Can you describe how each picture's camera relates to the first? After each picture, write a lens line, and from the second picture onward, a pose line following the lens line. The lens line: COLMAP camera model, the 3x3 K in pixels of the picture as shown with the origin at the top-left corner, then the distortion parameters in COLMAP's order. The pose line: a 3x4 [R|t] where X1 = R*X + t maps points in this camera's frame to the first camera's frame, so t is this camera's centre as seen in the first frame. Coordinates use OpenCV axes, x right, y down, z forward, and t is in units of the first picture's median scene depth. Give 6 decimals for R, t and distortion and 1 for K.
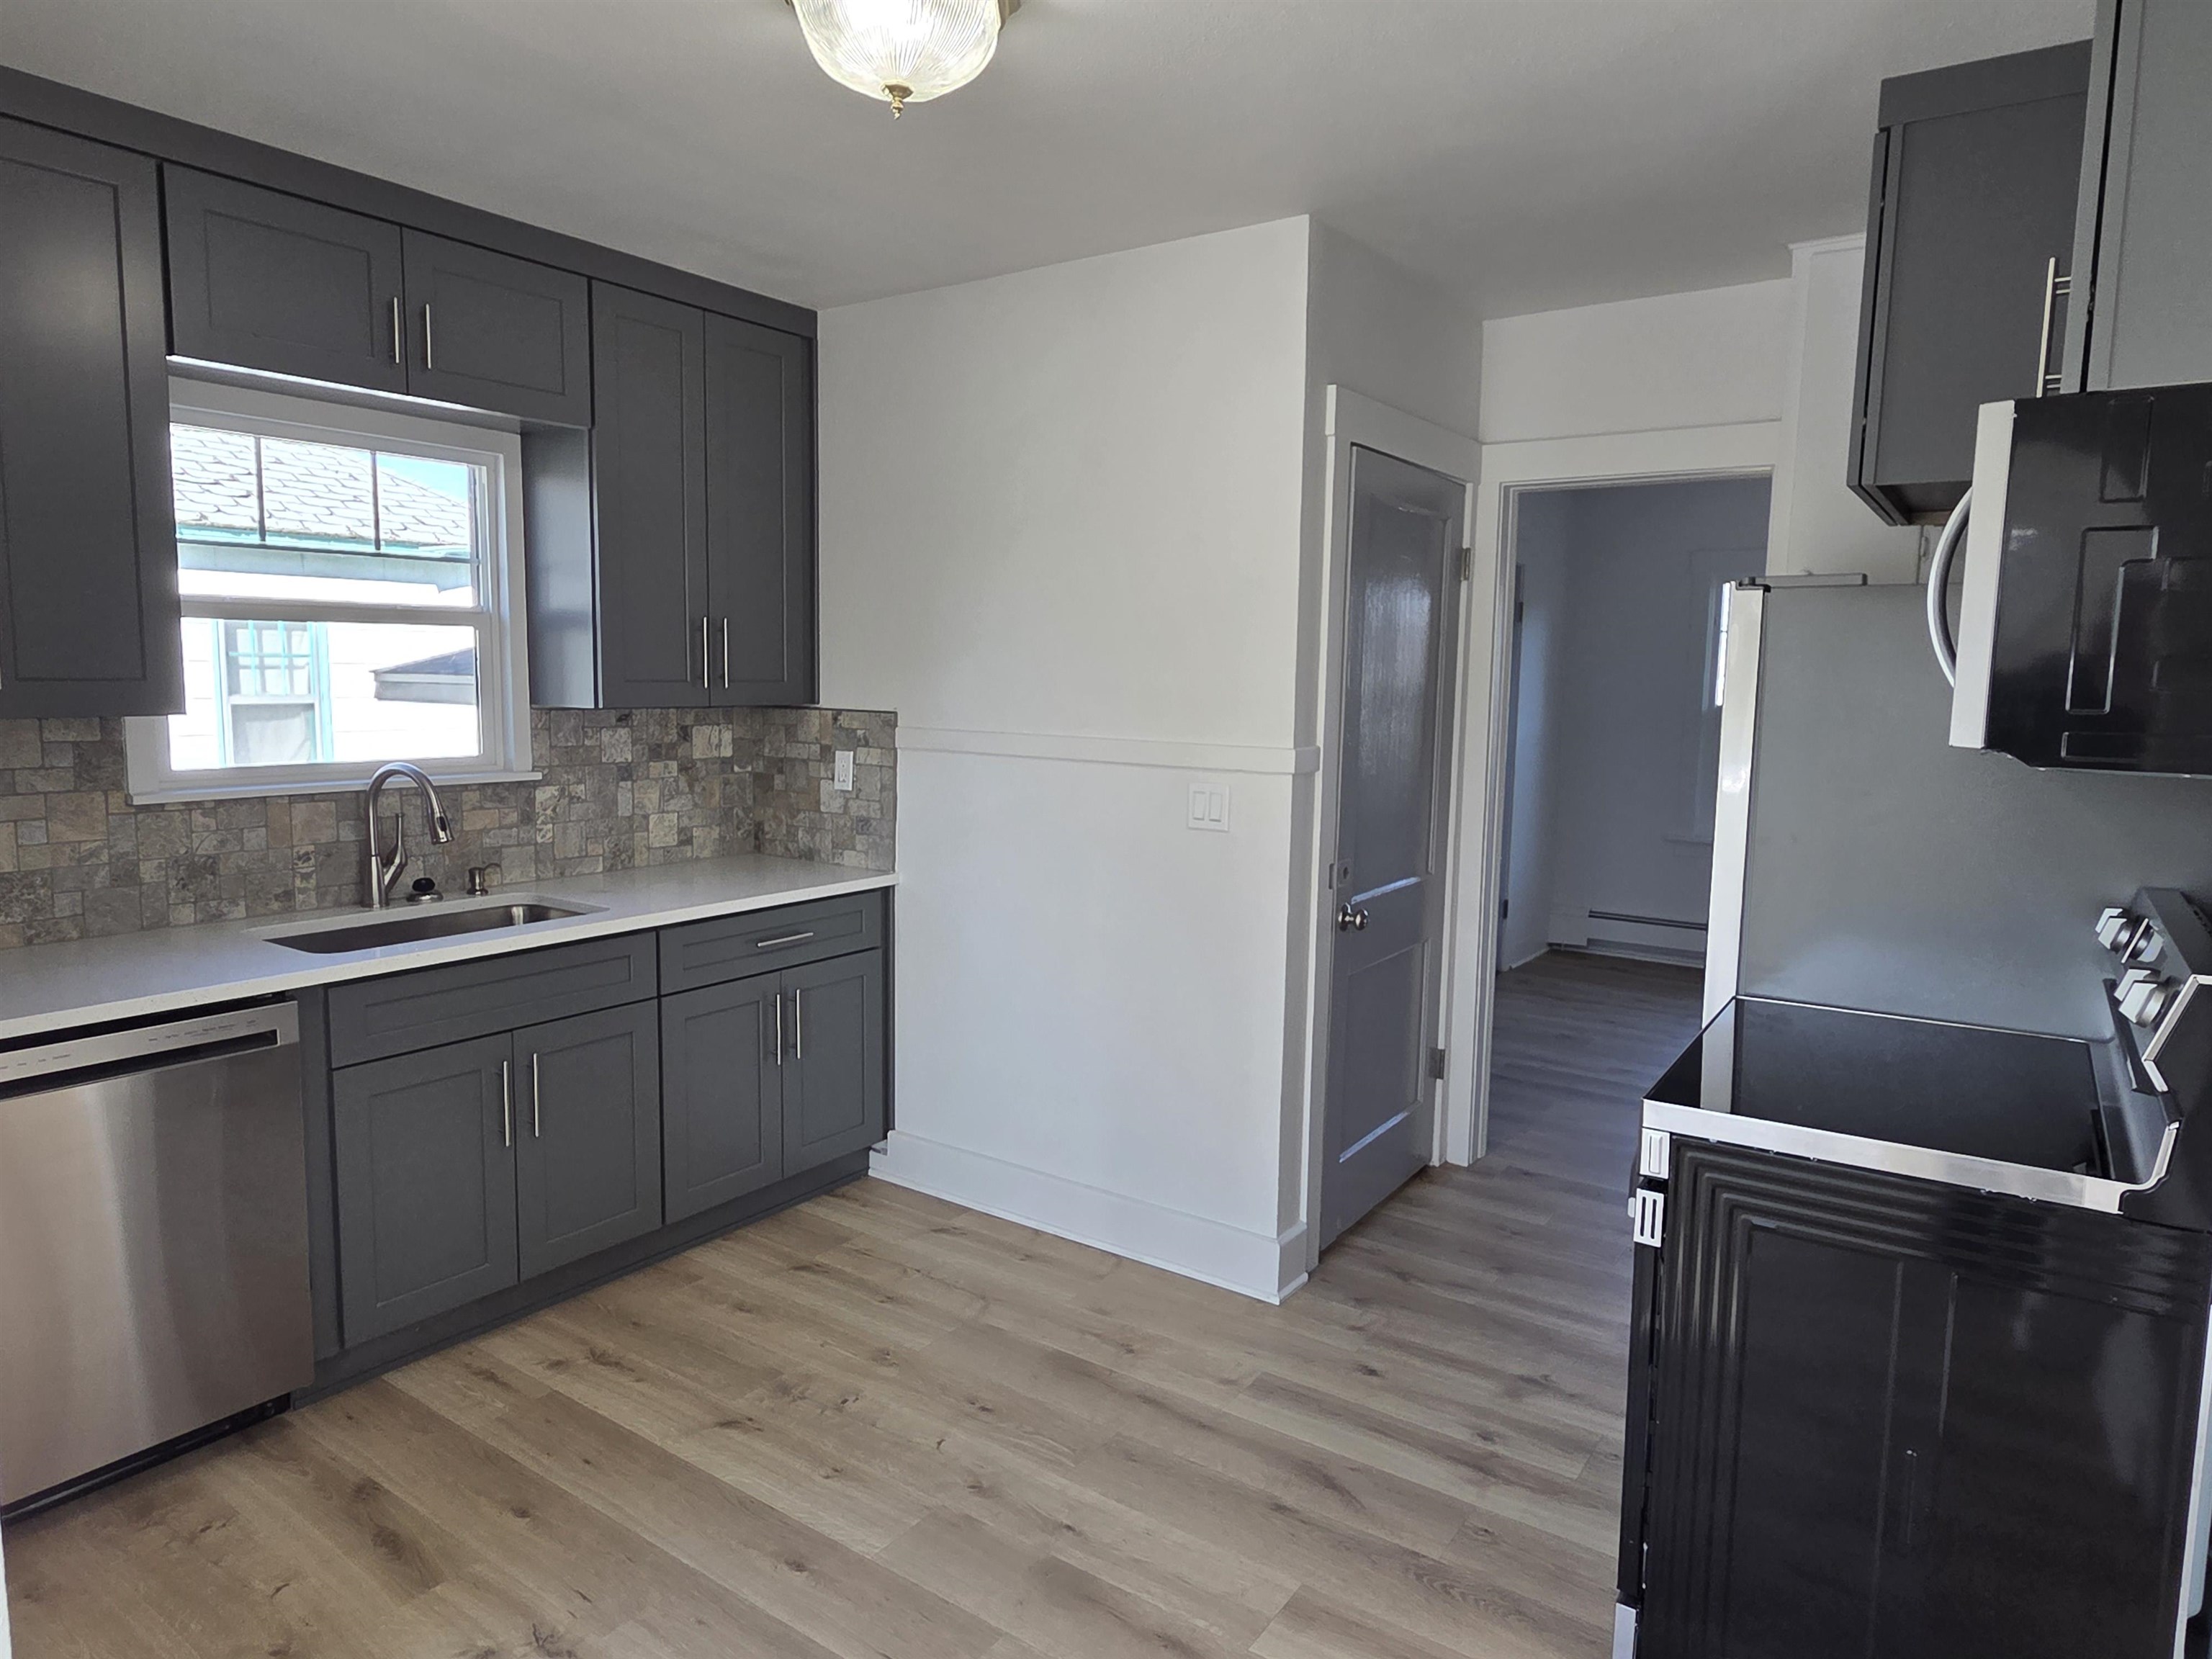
lens RADIAL K [[1336.4, 0, 1103.1], [0, 1336.4, 824.0], [0, 0, 1]] dist [0.005214, -0.000341]
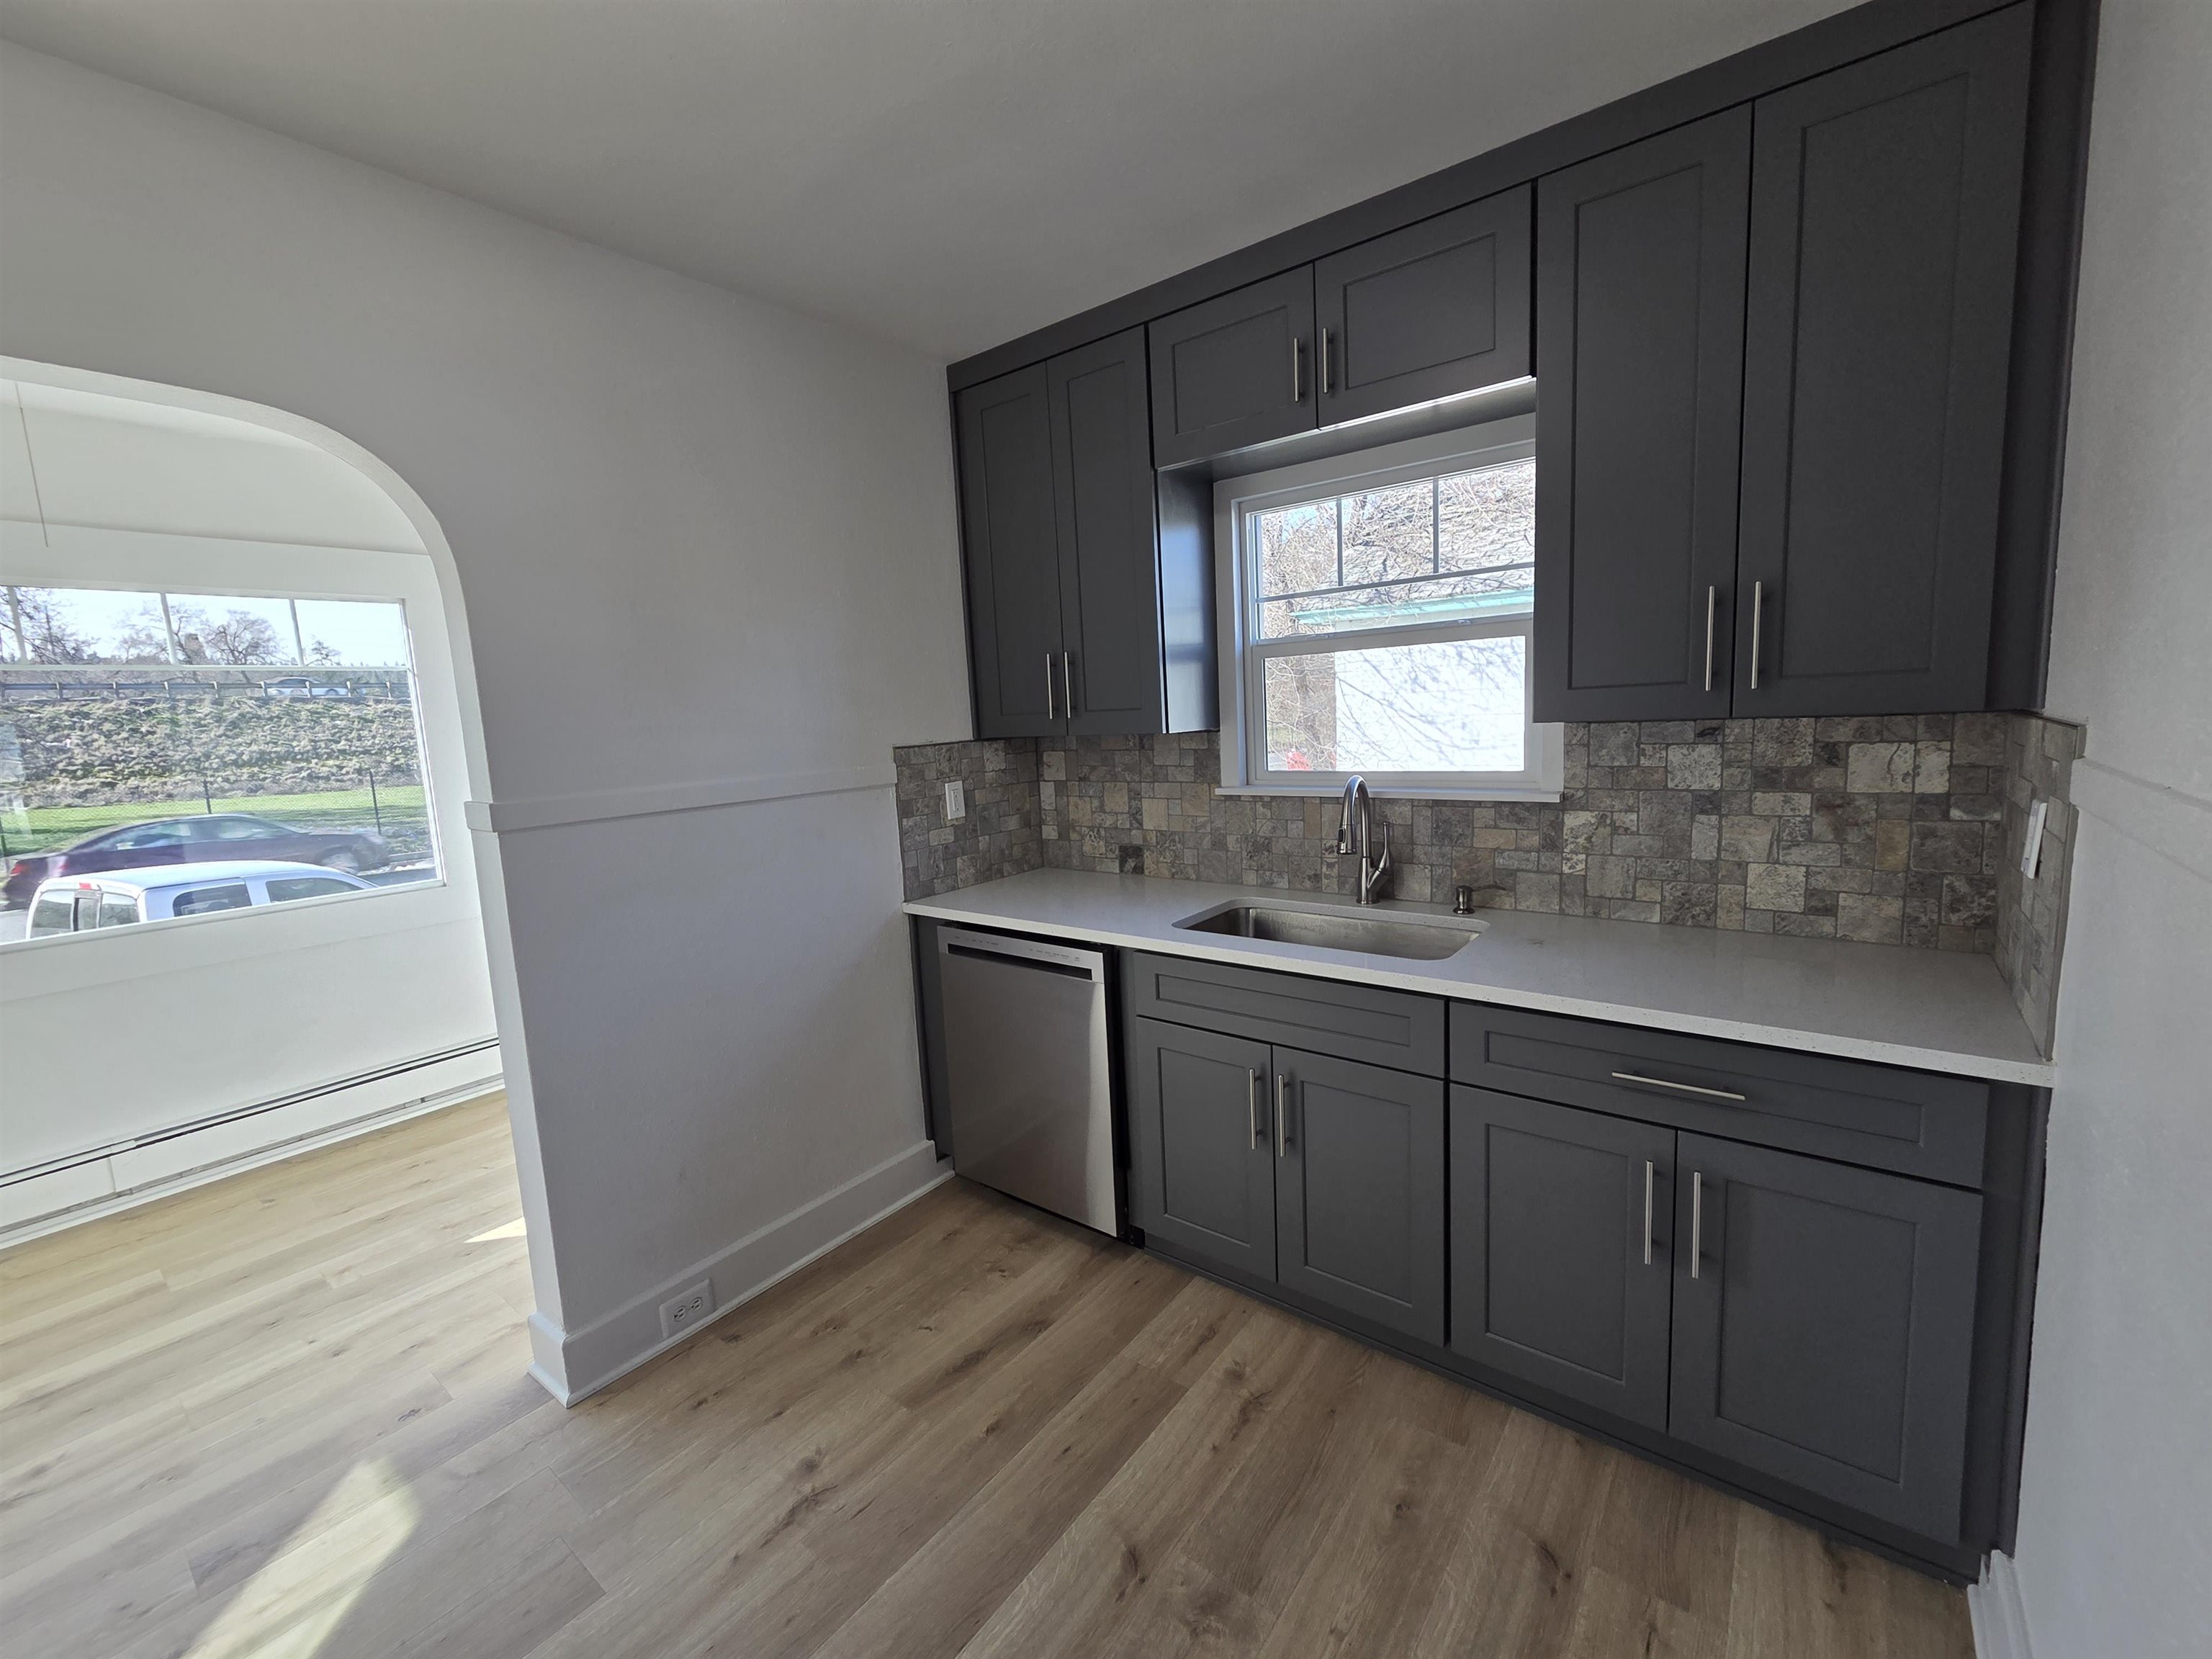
lens RADIAL K [[903.8, 0, 1107.6], [0, 903.8, 825.2], [0, 0, 1]] dist [0.001671, 0.000103]
pose [[-0.049192, 0.116545, -0.991966, 0.195259], [-0.065524, 0.990653, 0.119640, -0.073550], [0.996638, 0.070883, -0.041095, 0.763704]]
